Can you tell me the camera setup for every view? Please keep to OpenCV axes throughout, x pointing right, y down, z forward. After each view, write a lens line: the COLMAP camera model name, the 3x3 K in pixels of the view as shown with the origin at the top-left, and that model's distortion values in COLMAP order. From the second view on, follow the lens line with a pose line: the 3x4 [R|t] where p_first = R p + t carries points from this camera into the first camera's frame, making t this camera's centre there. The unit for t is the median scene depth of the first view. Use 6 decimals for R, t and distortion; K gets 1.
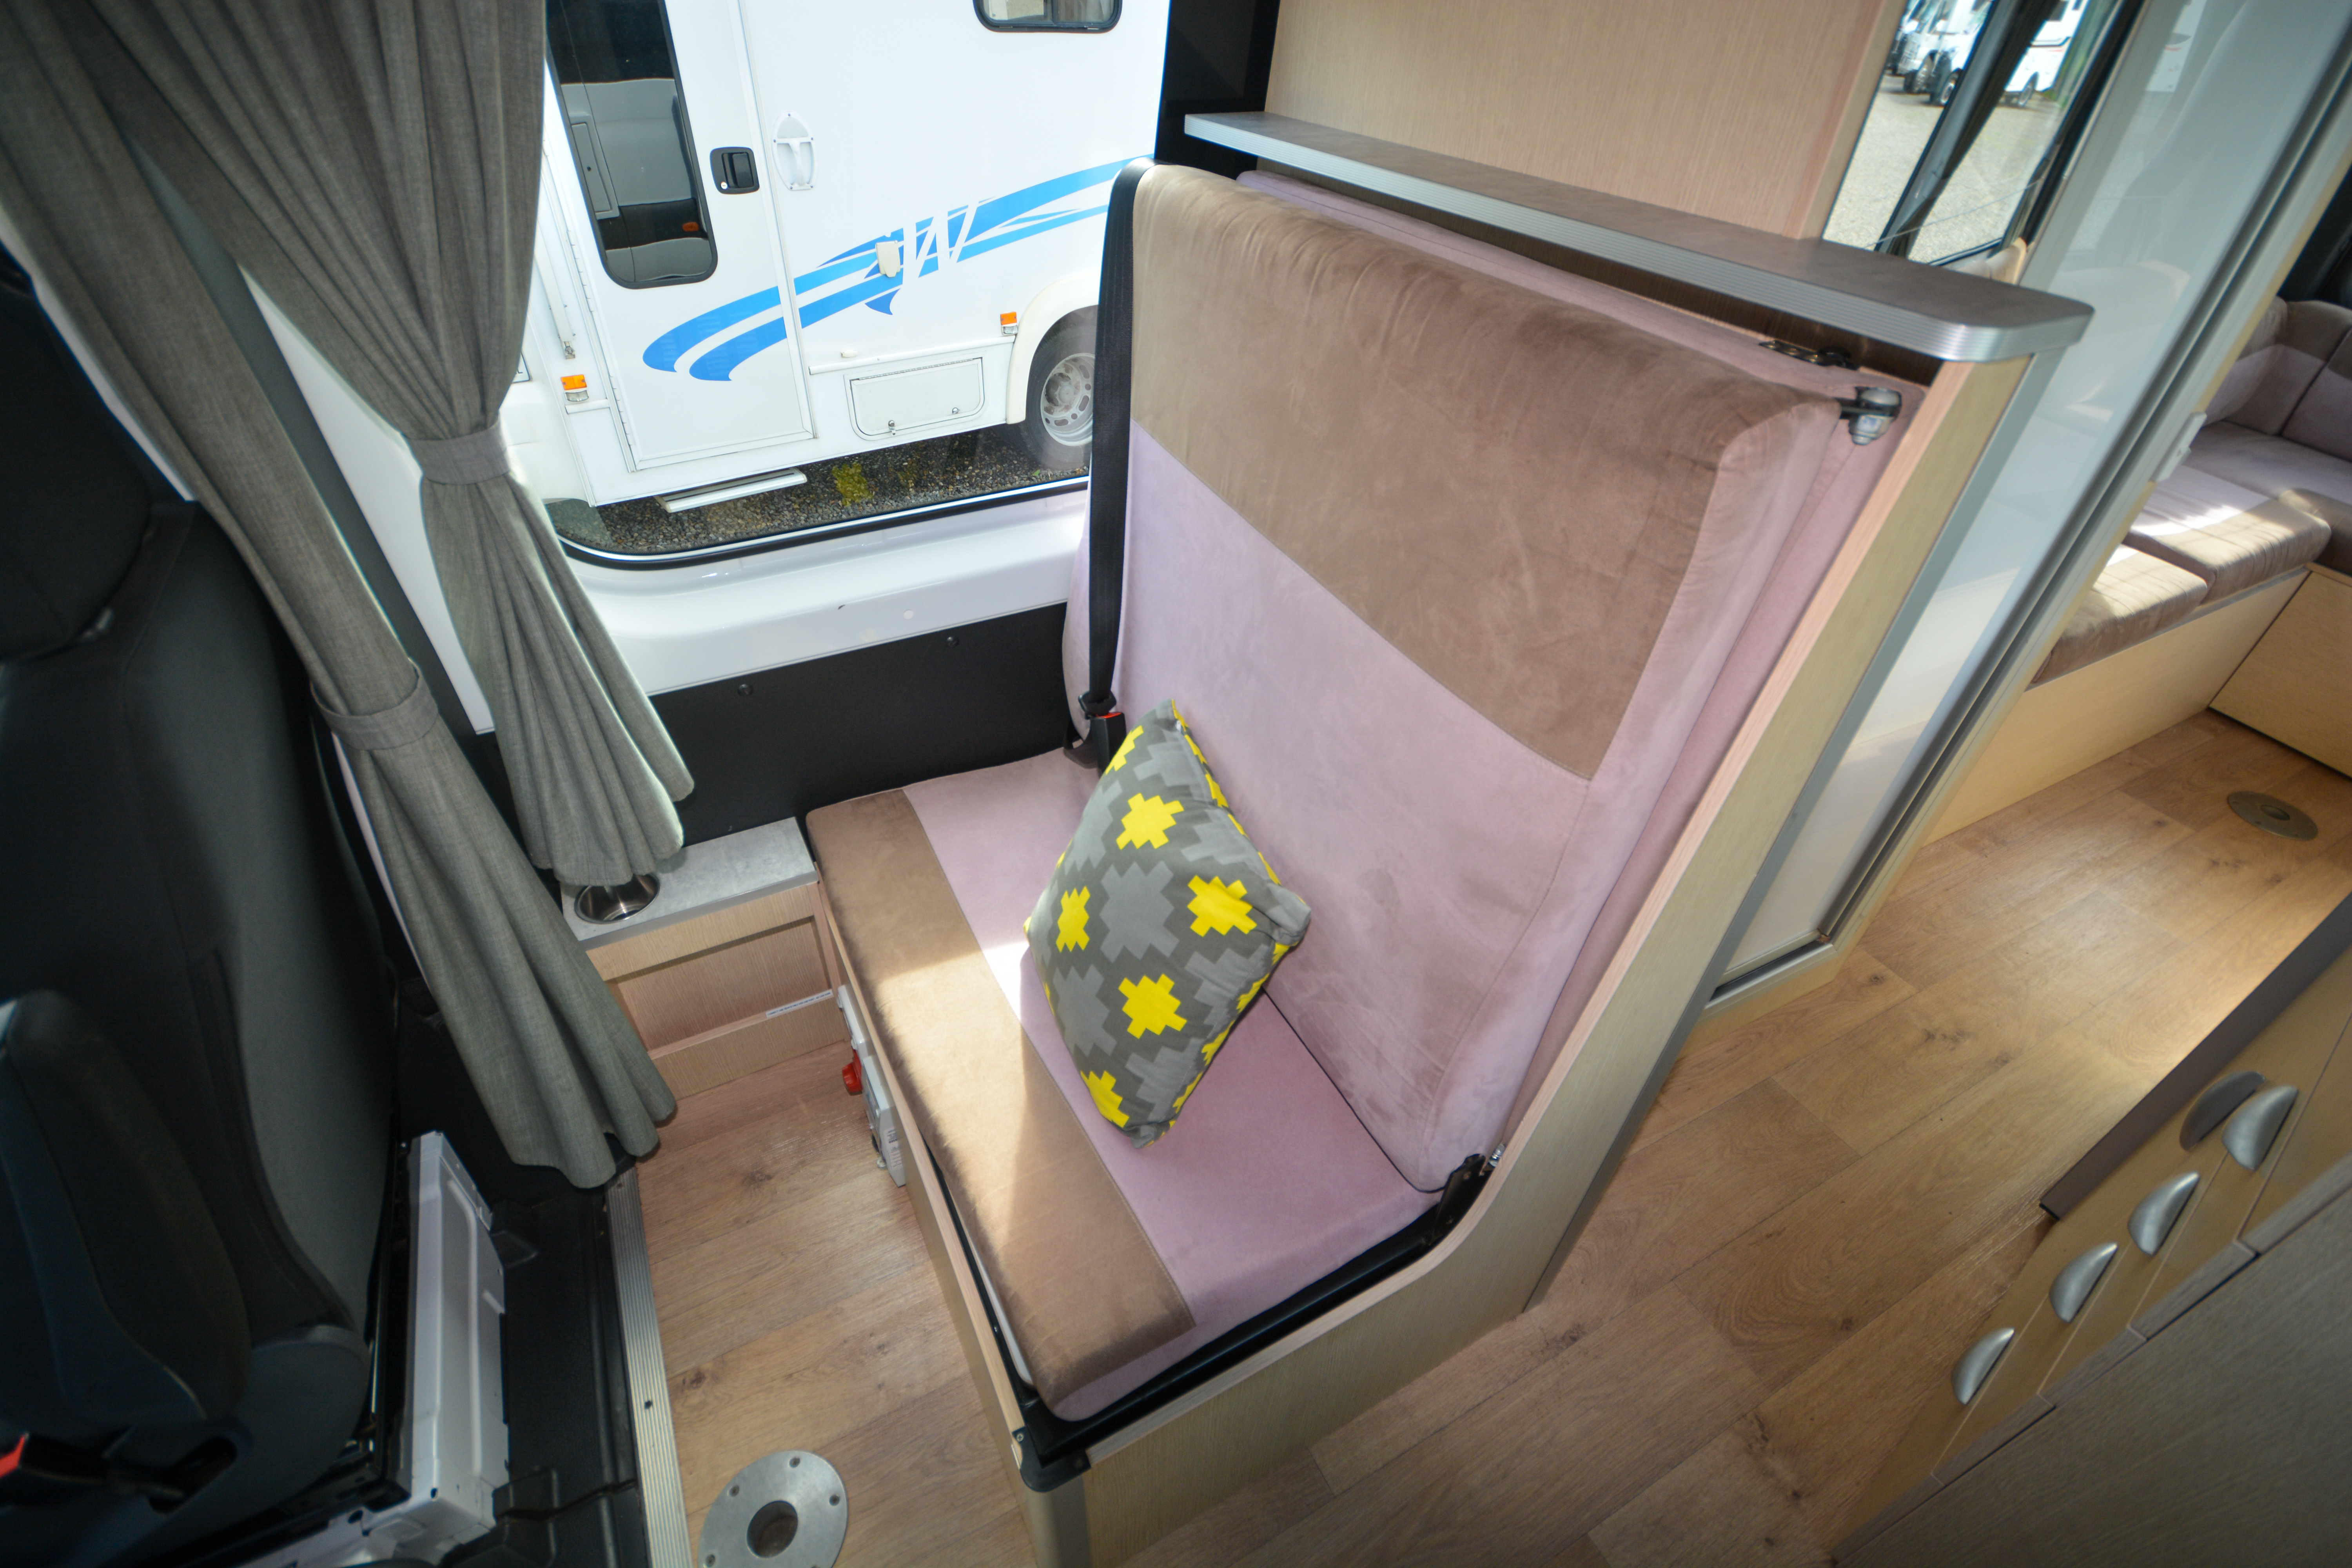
lens RADIAL K [[1030.0, 0, 1165.2], [0, 1030.0, 795.2], [0, 0, 1]] dist [0.007598, -0.012944]
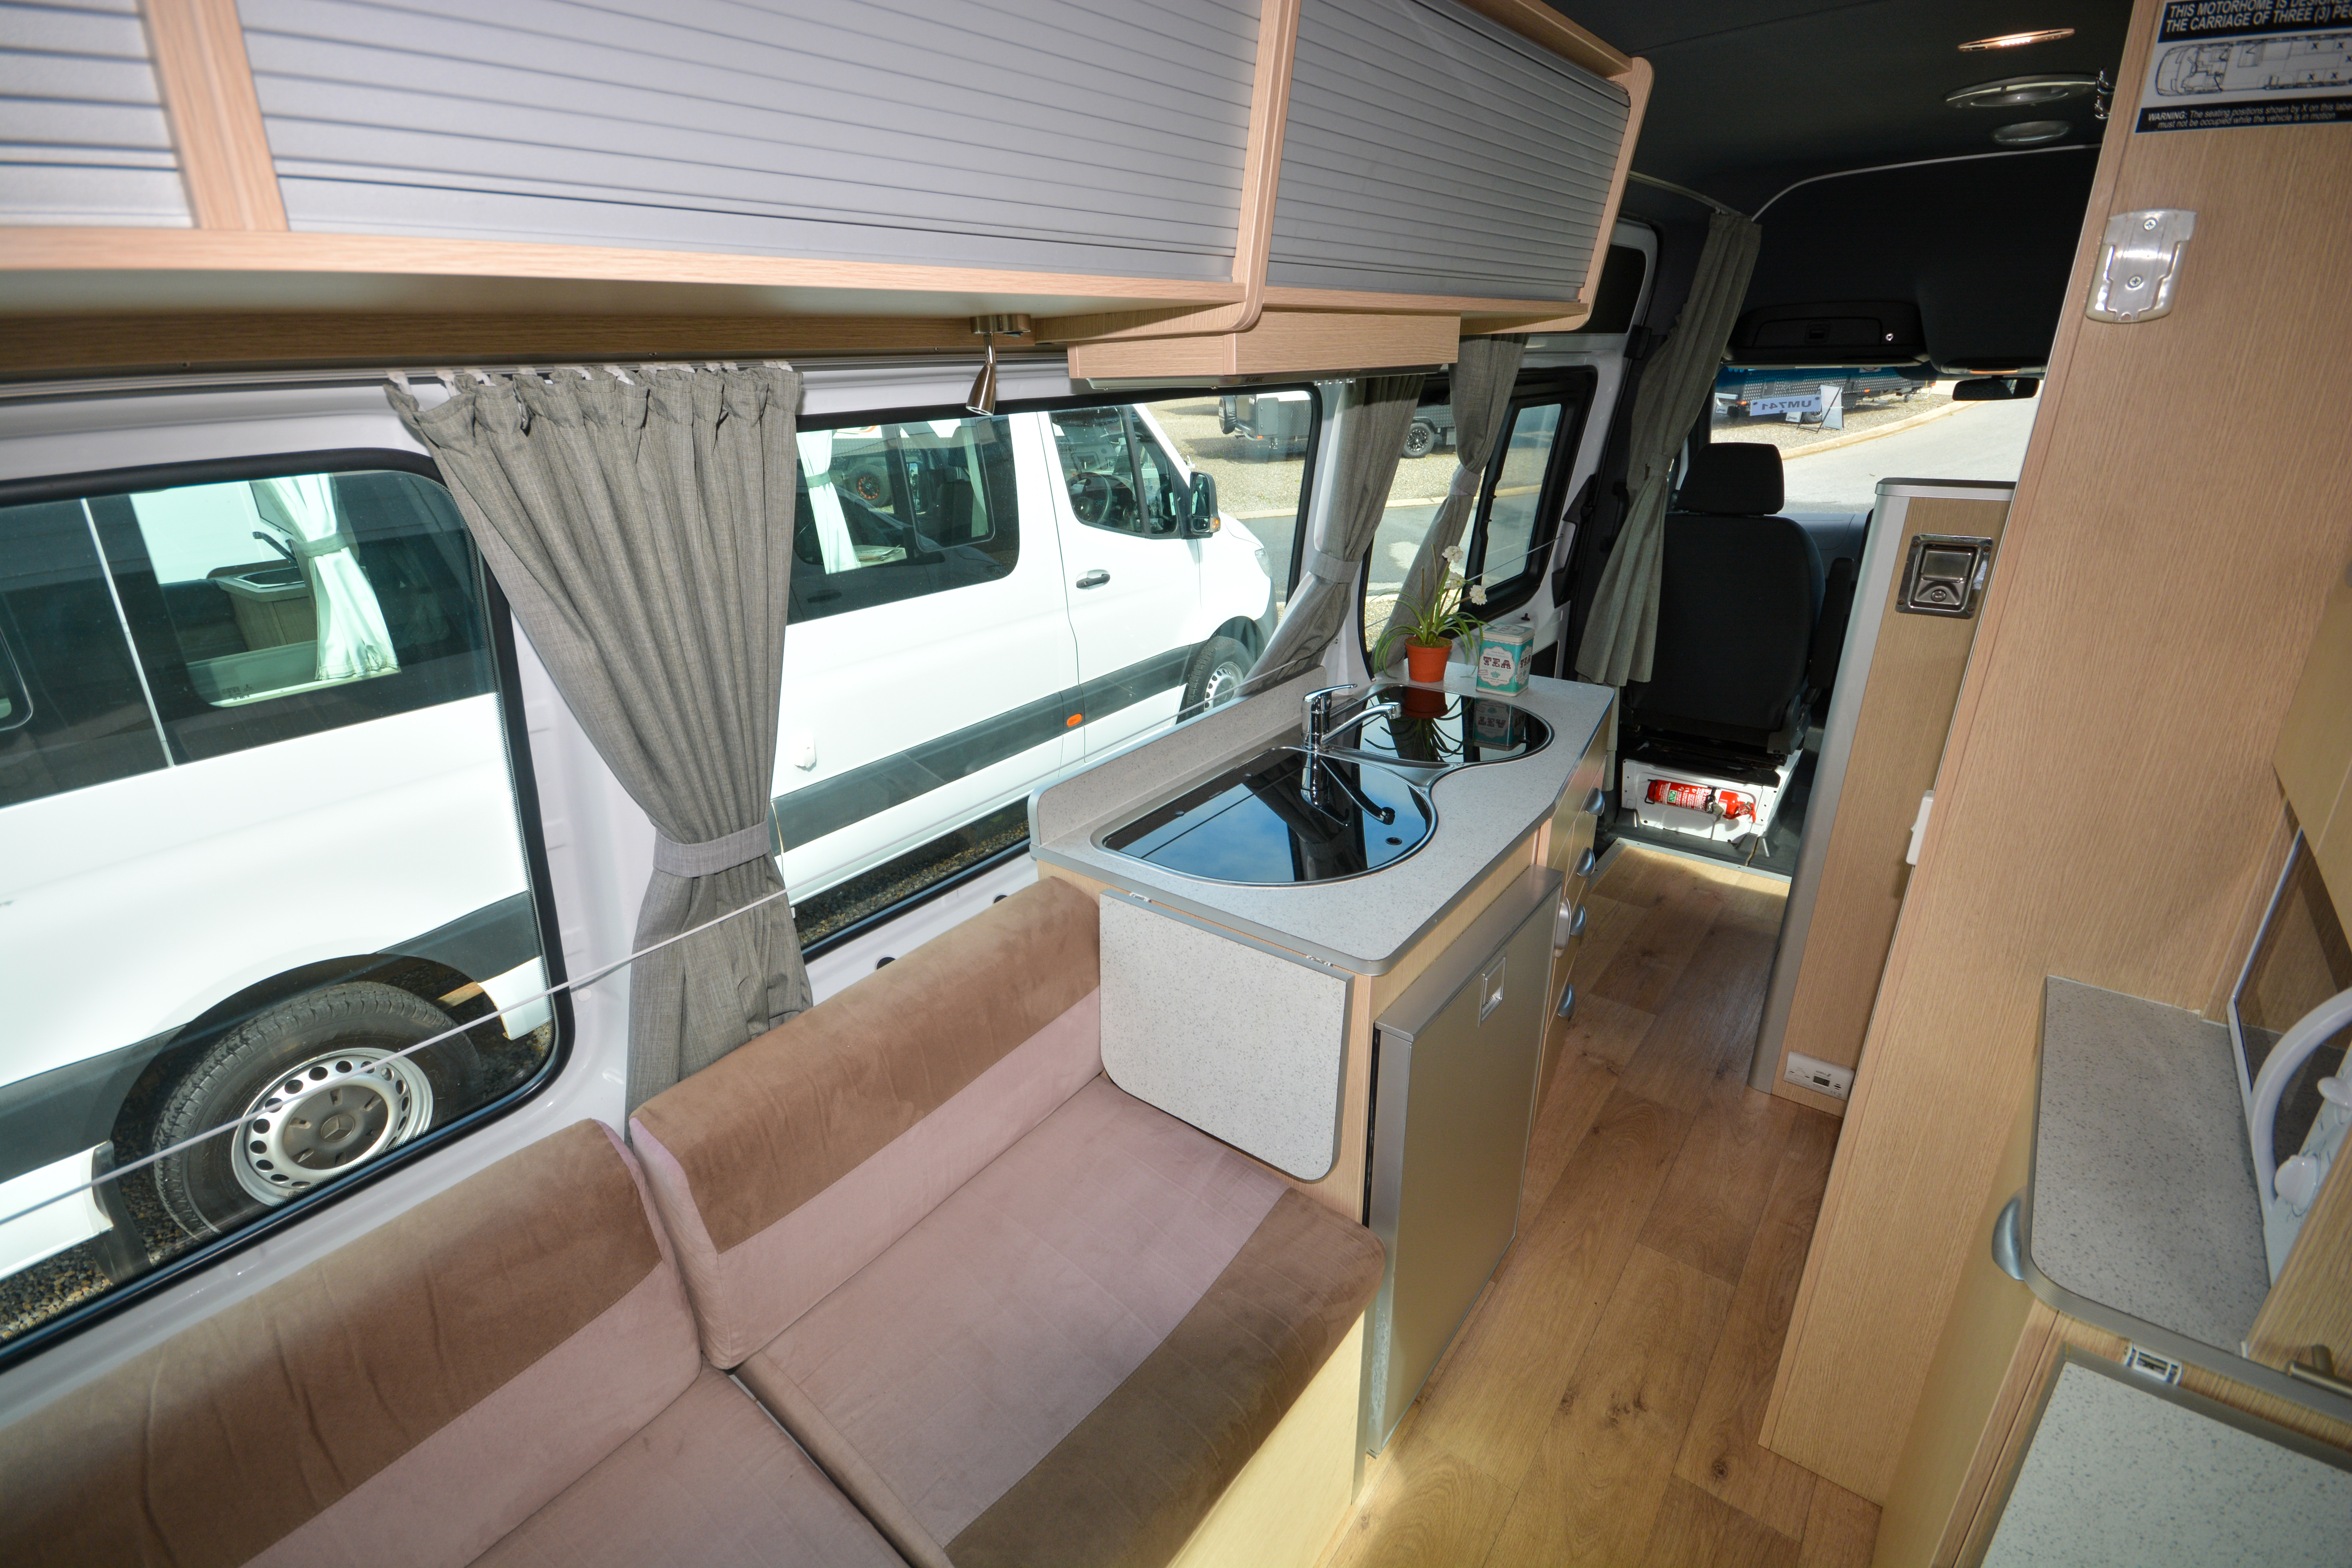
lens RADIAL K [[1030.8, 0, 1166.2], [0, 1030.8, 791.6], [0, 0, 1]] dist [0.016853, -0.016963]
pose [[-0.914985, 0.160641, -0.370132, 1.767474], [-0.248427, 0.498551, 0.830501, -0.870716], [0.317942, 0.851846, -0.416259, 1.028126]]
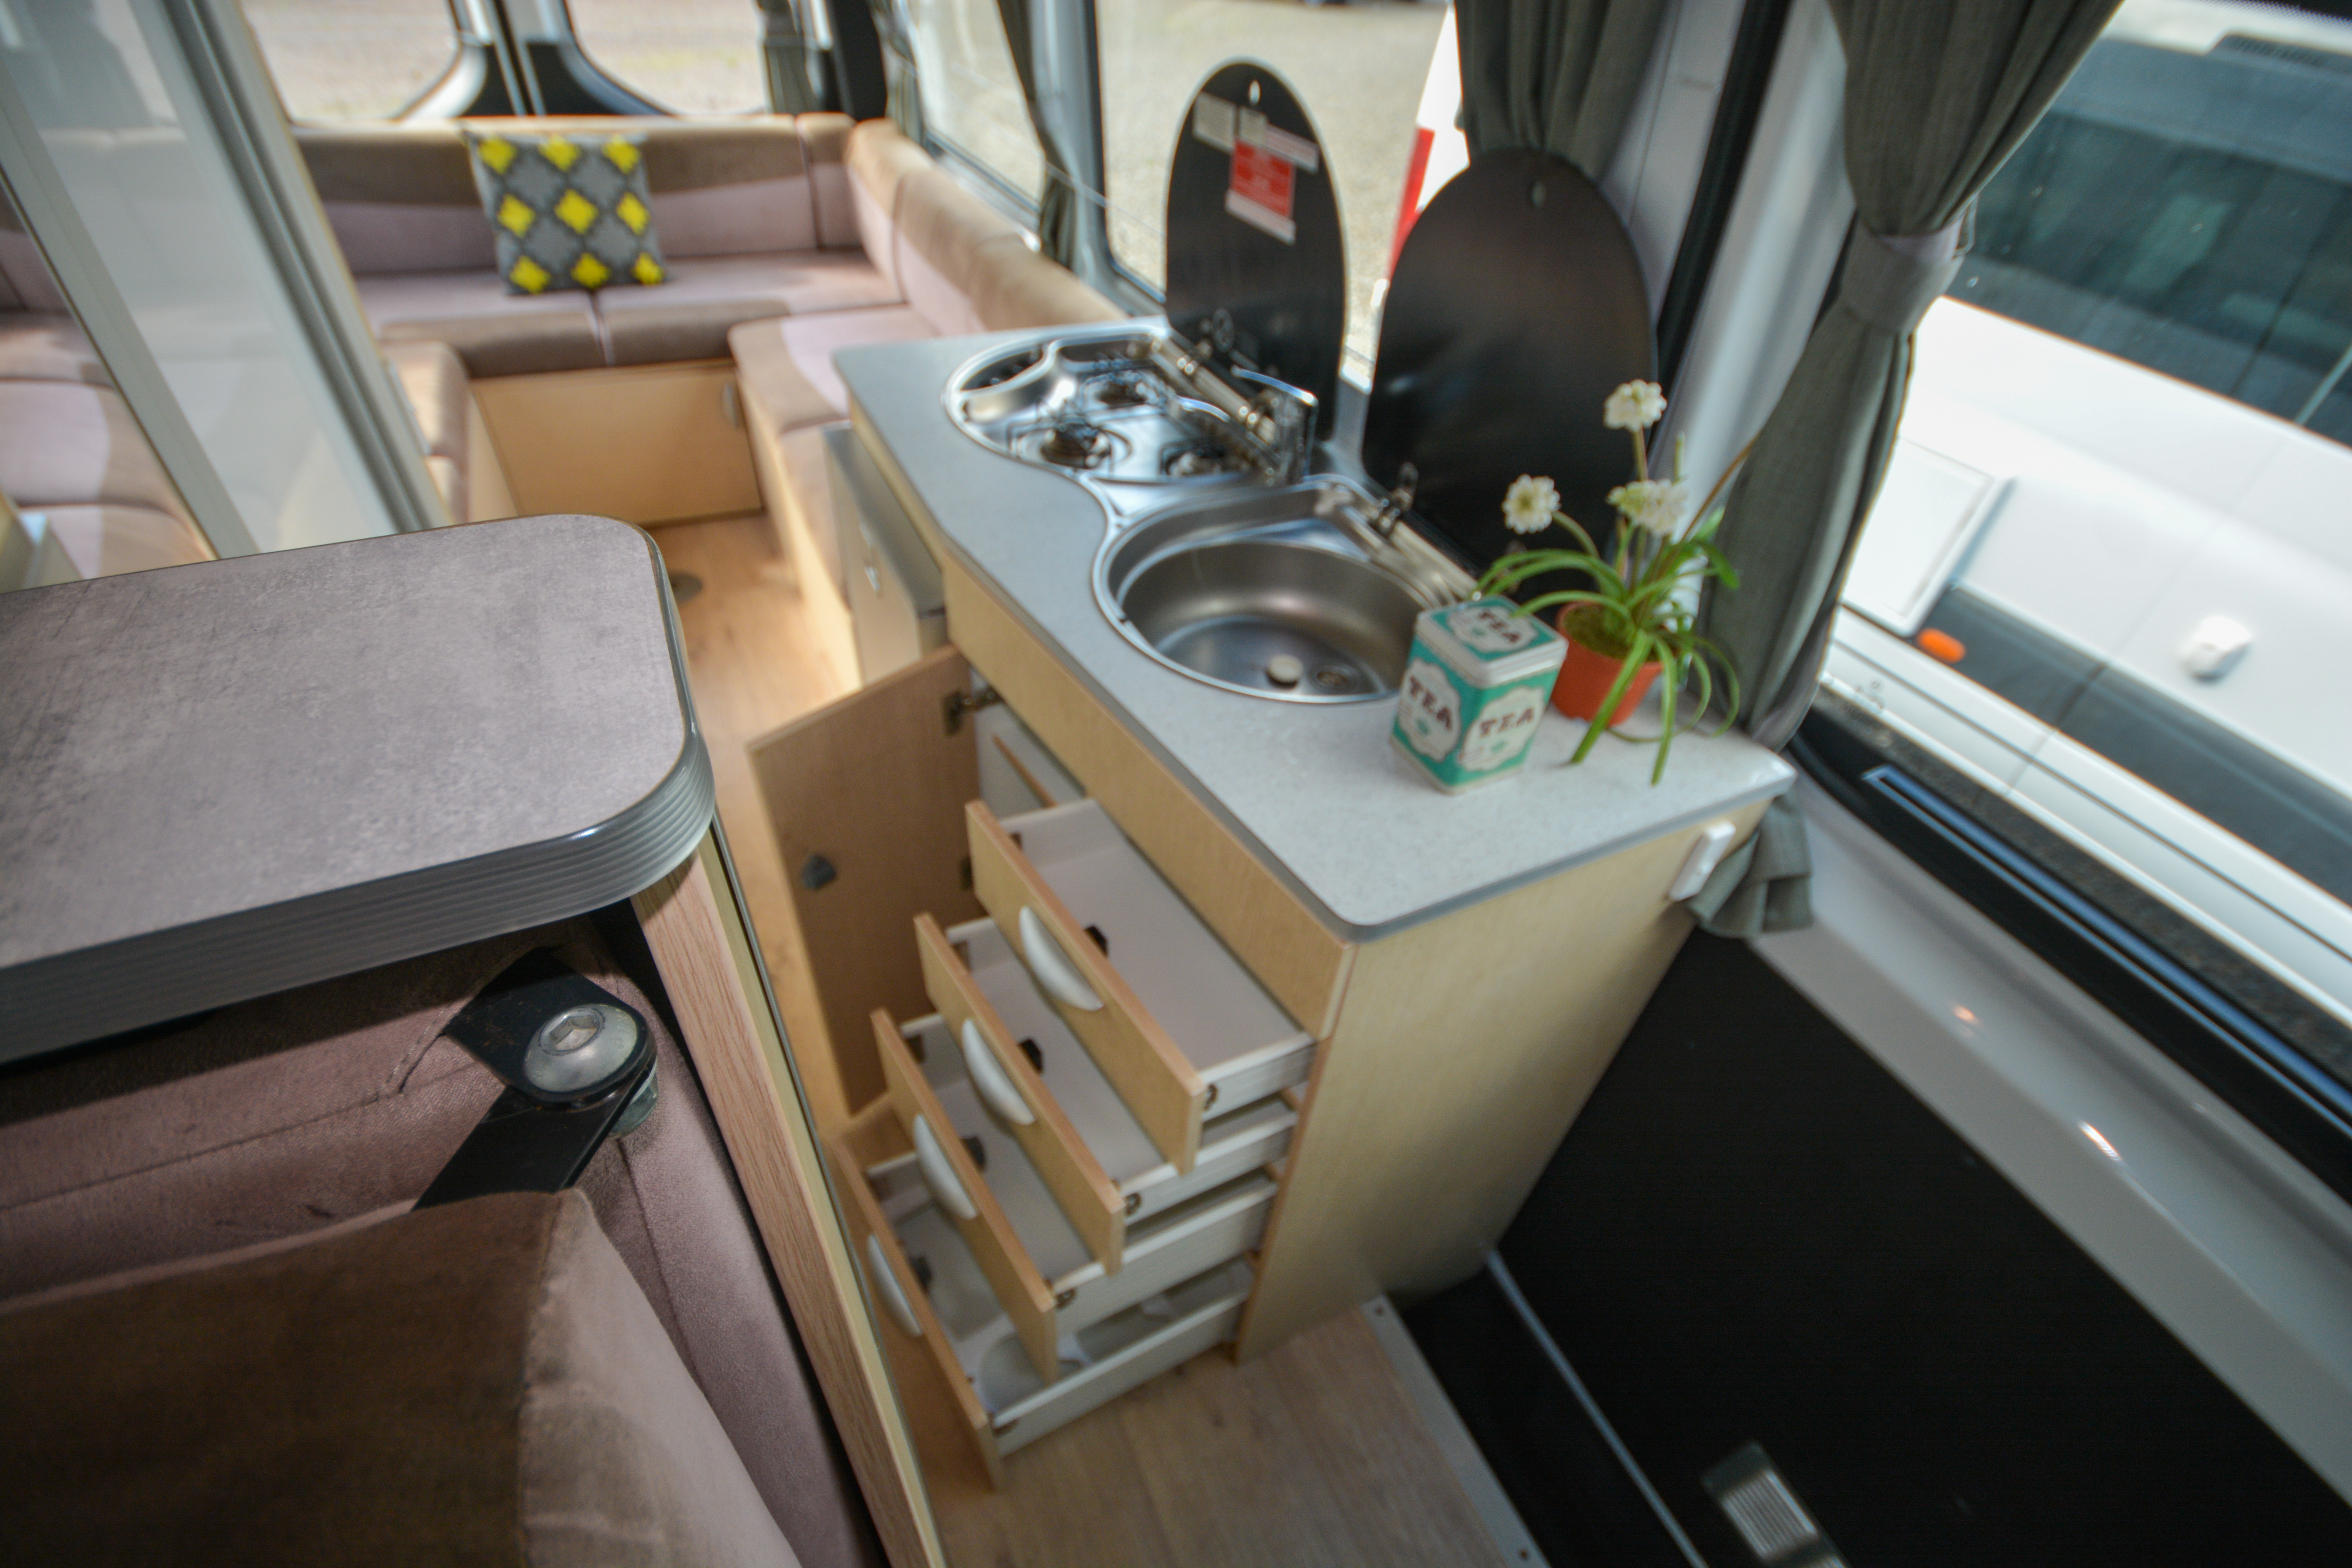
lens RADIAL K [[1030.8, 0, 1166.2], [0, 1030.8, 791.6], [0, 0, 1]] dist [0.016853, -0.016963]
pose [[0.035994, -0.684427, 0.728193, 0.225890], [0.586707, 0.604344, 0.539021, -0.225345], [-0.808999, 0.407834, 0.423311, 0.295762]]
